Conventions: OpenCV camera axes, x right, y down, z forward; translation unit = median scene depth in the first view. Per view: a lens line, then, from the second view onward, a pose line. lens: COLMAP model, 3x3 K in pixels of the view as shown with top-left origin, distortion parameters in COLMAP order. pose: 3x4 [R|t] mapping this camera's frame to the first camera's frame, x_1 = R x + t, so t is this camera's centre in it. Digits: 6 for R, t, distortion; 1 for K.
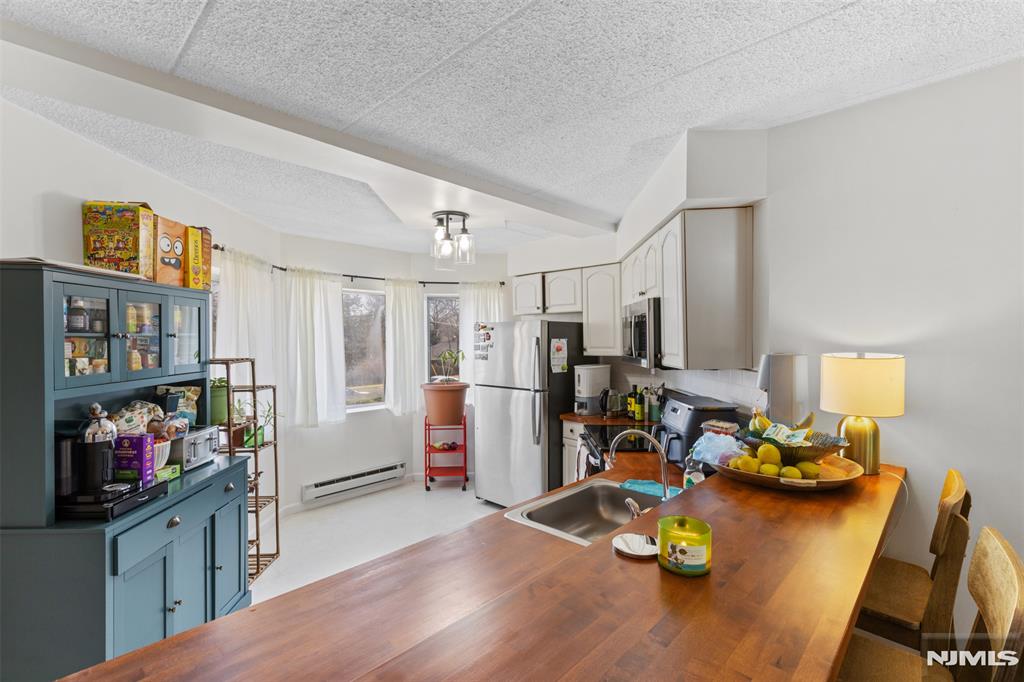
lens RADIAL K [[461.3, 0, 509.7], [0, 461.3, 338.5], [0, 0, 1]] dist [0.011663, -0.000336]
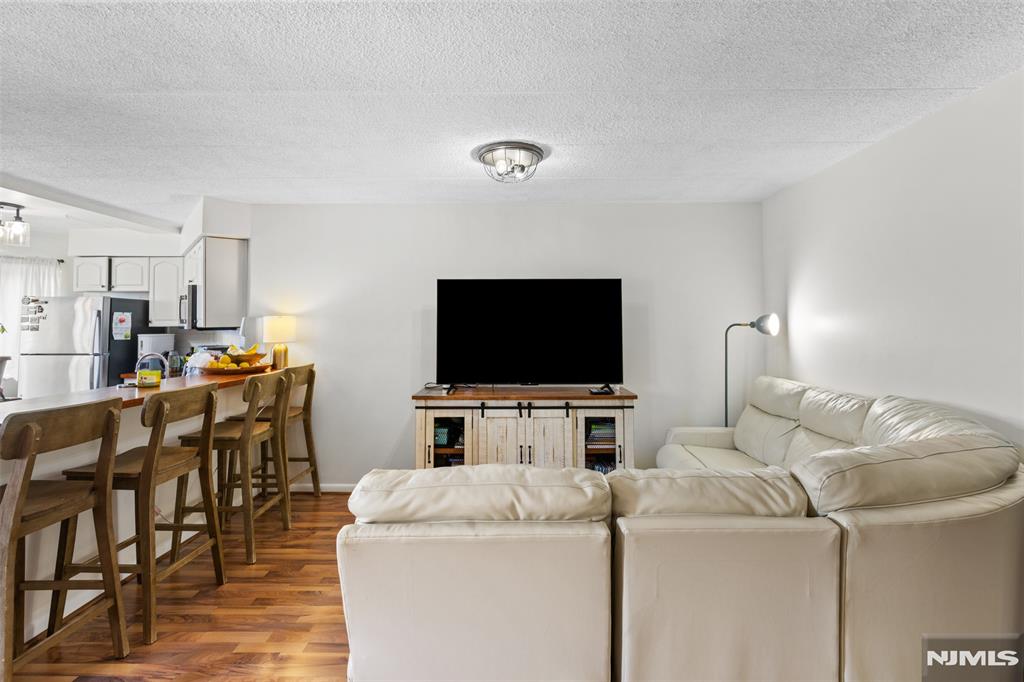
lens RADIAL K [[470.6, 0, 517.0], [0, 470.6, 308.1], [0, 0, 1]] dist [0.003550, 0.000183]
pose [[0.729408, 0.033303, 0.683267, 0.013405], [-0.005657, 0.999074, -0.042657, 0.036616], [-0.684055, 0.027249, 0.728921, -0.636109]]
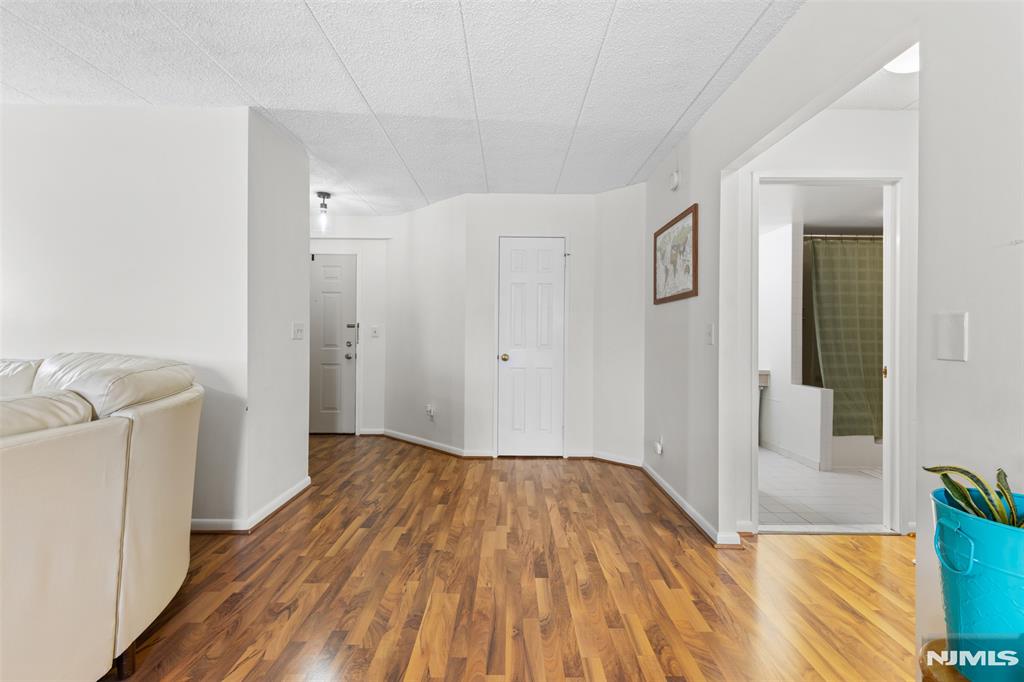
lens RADIAL K [[460.9, 0, 513.7], [0, 460.9, 334.8], [0, 0, 1]] dist [0.008306, -0.000299]
pose [[-0.698110, 0.002002, 0.715987, -0.099610], [0.000010, 0.999996, -0.002786, 0.100479], [-0.715990, -0.001938, -0.698108, -0.511806]]
